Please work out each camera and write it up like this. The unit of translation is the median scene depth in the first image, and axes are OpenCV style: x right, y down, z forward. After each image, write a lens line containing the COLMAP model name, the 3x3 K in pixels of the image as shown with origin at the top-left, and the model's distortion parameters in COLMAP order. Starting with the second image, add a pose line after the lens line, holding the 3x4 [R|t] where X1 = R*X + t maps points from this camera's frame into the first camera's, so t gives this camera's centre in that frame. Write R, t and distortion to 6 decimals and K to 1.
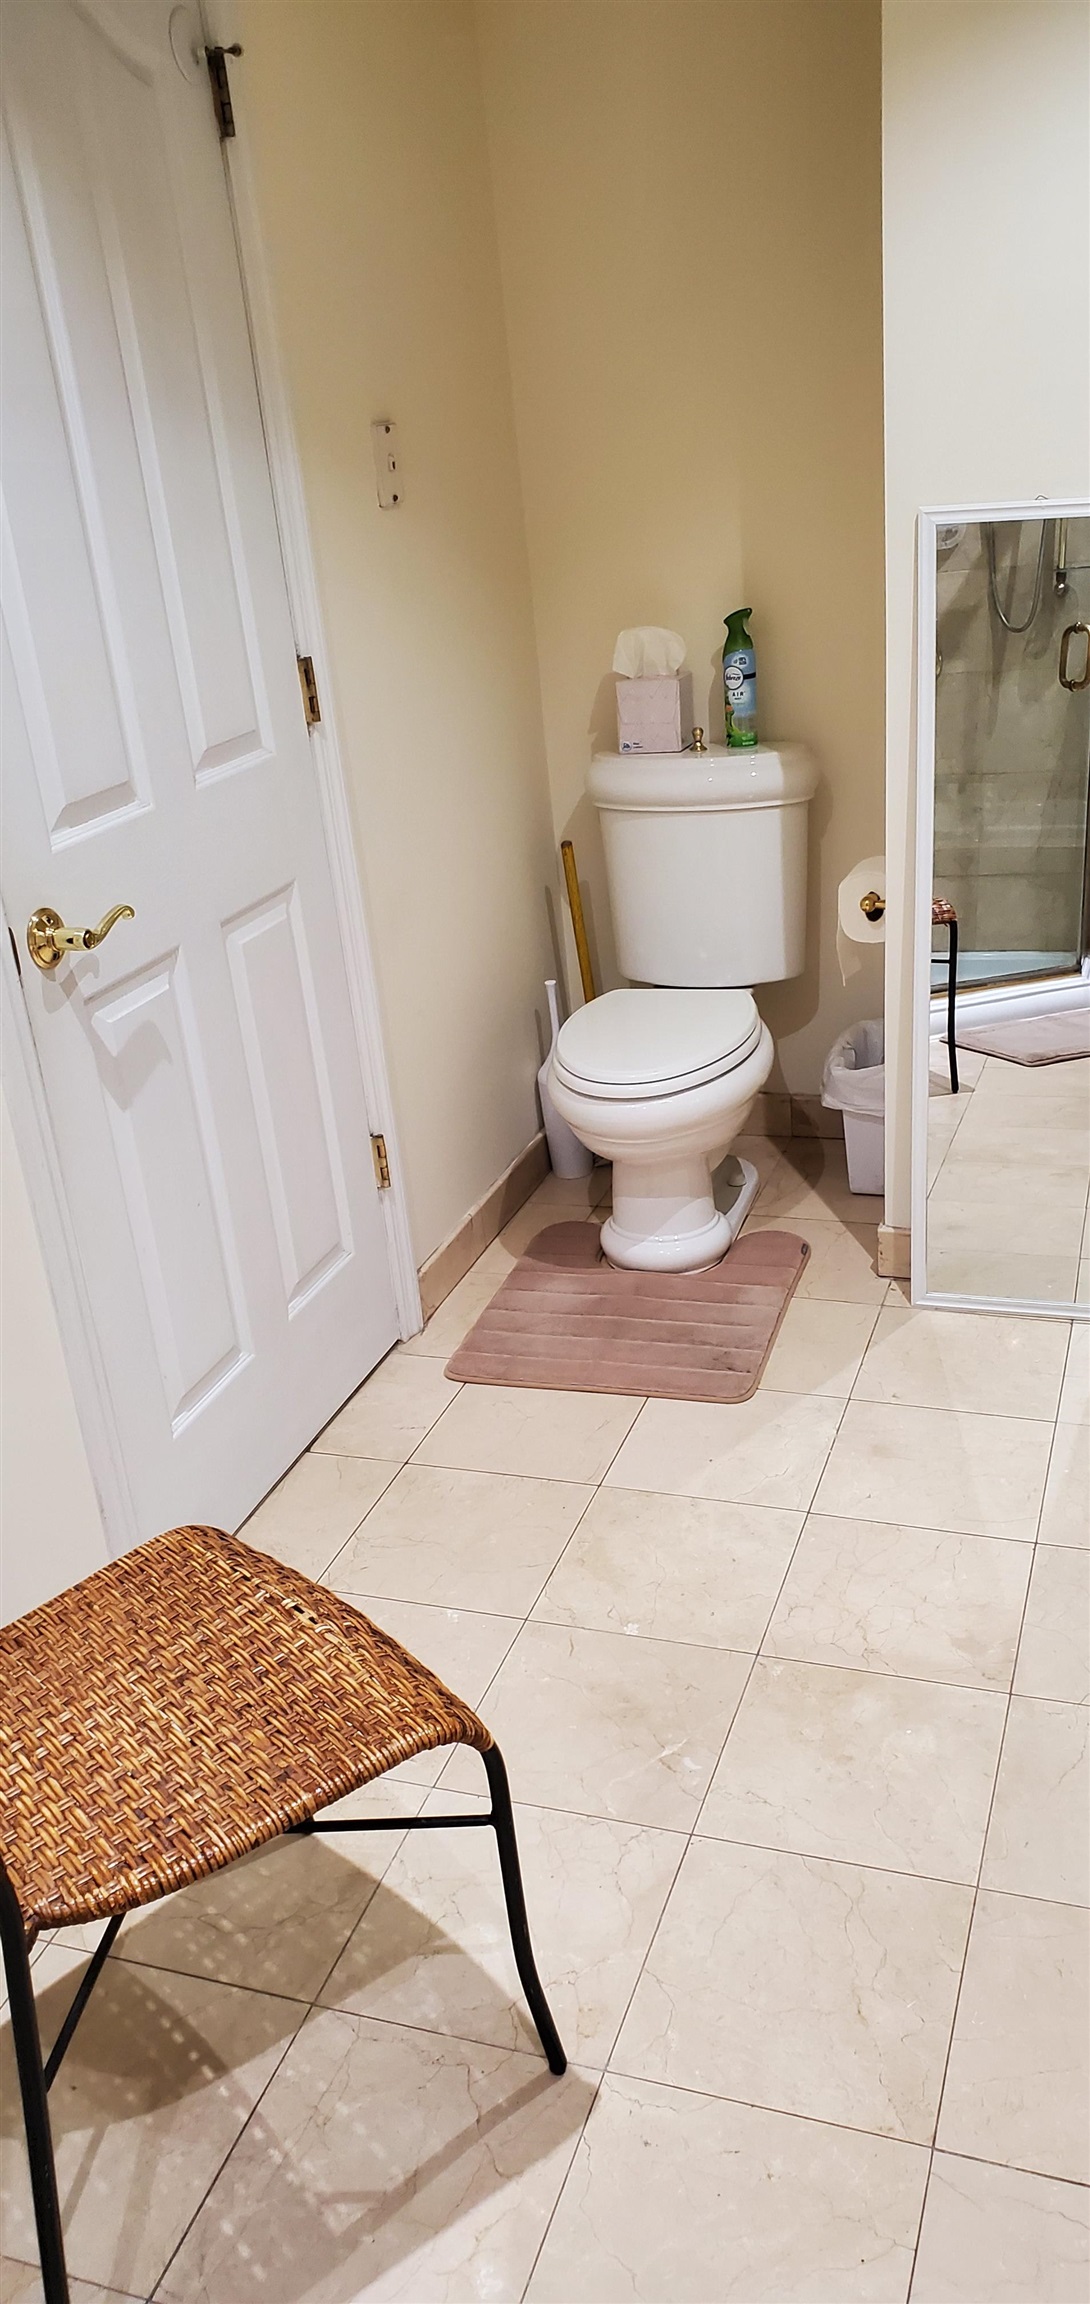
lens RADIAL K [[1780.5, 0, 562.5], [0, 1780.5, 1153.2], [0, 0, 1]] dist [-0.012427, -0.004149]
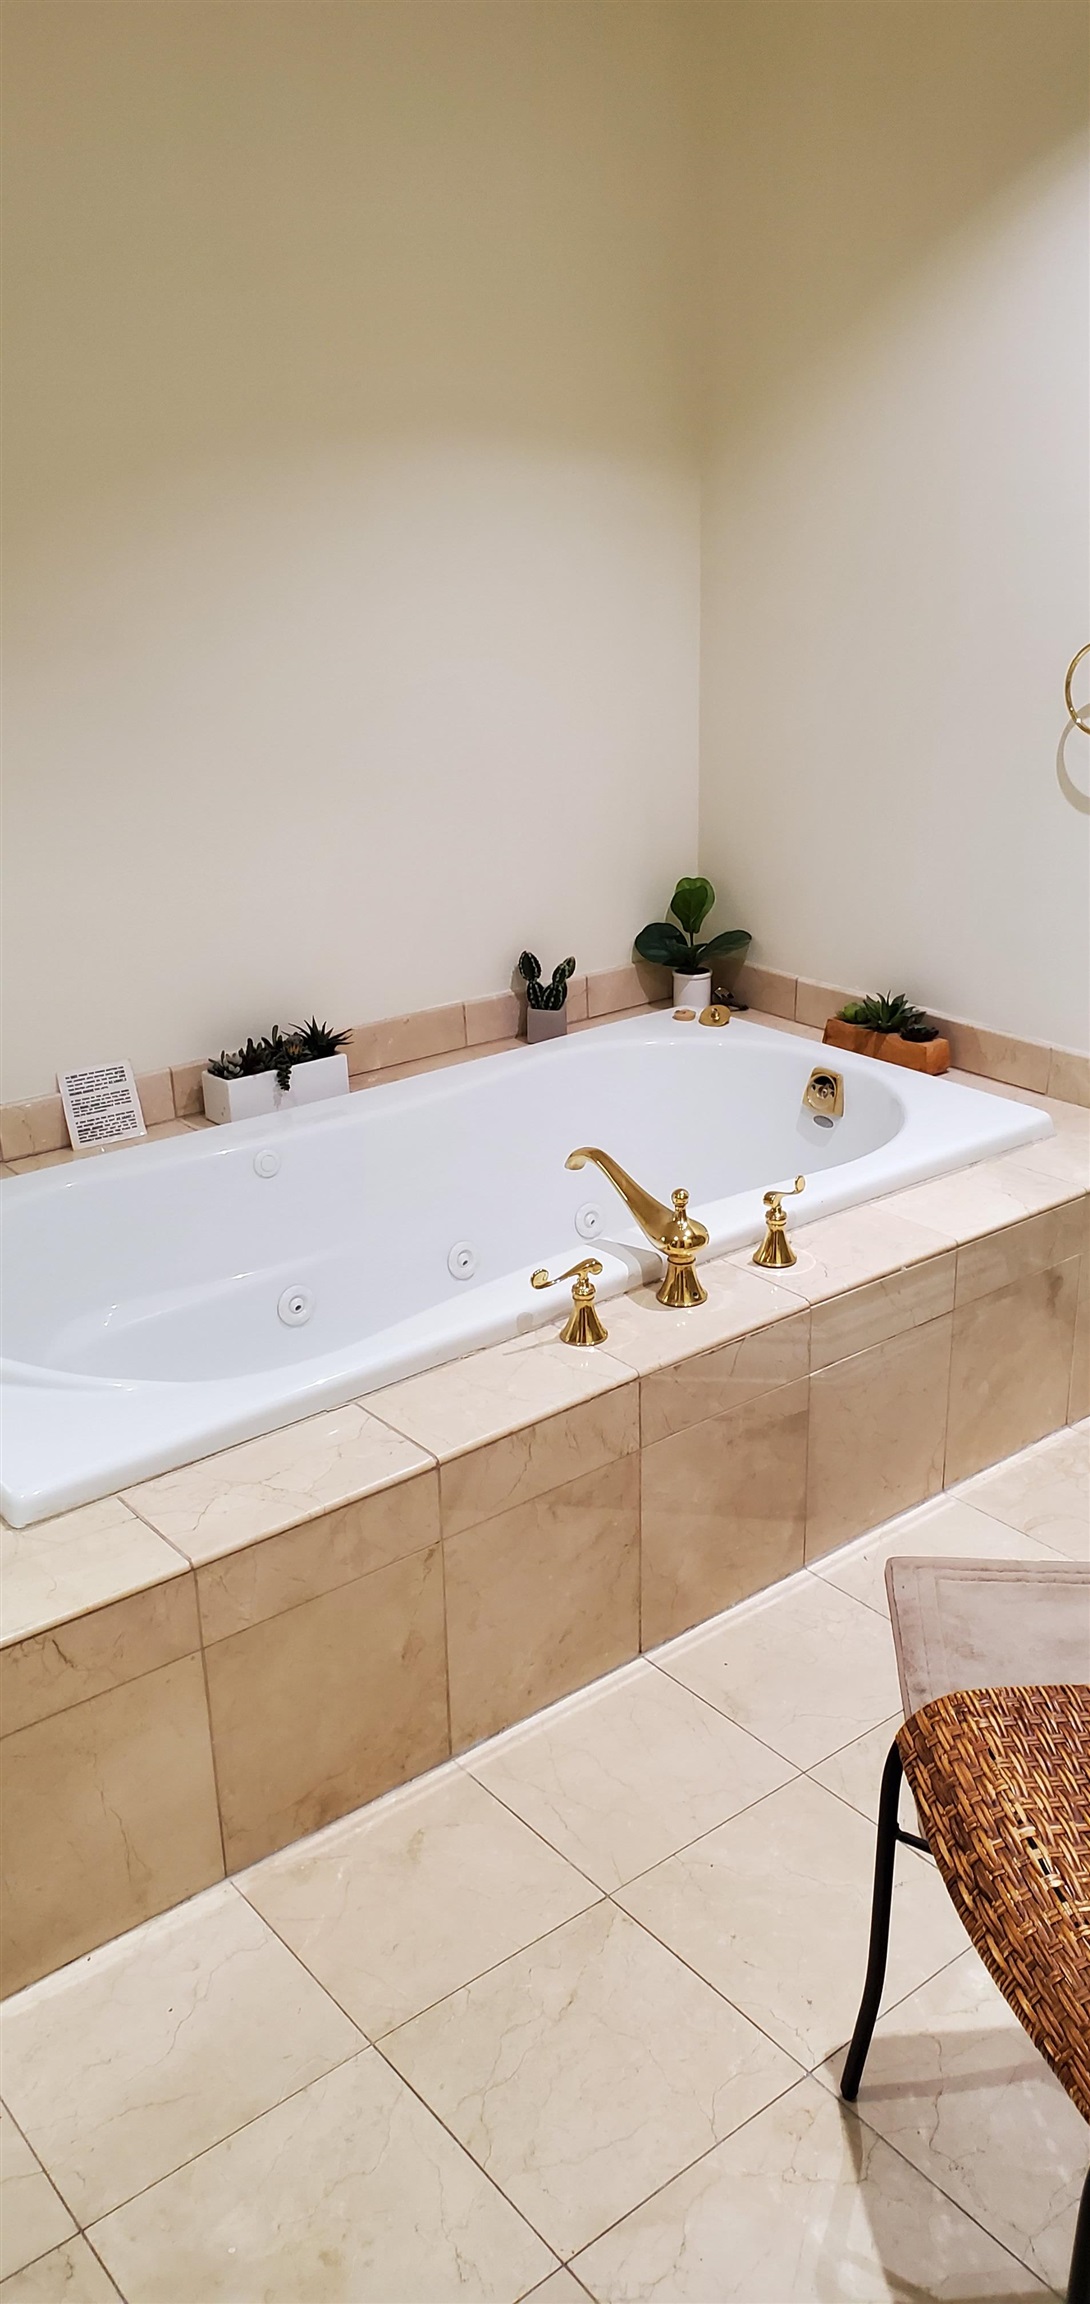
lens RADIAL K [[1780.5, 0, 562.5], [0, 1780.5, 1153.2], [0, 0, 1]] dist [-0.012427, -0.004149]
pose [[-0.848091, -0.101694, 0.520000, -0.331155], [0.276729, 0.751909, 0.598376, -0.539053], [-0.451844, 0.651377, -0.609545, 1.312308]]
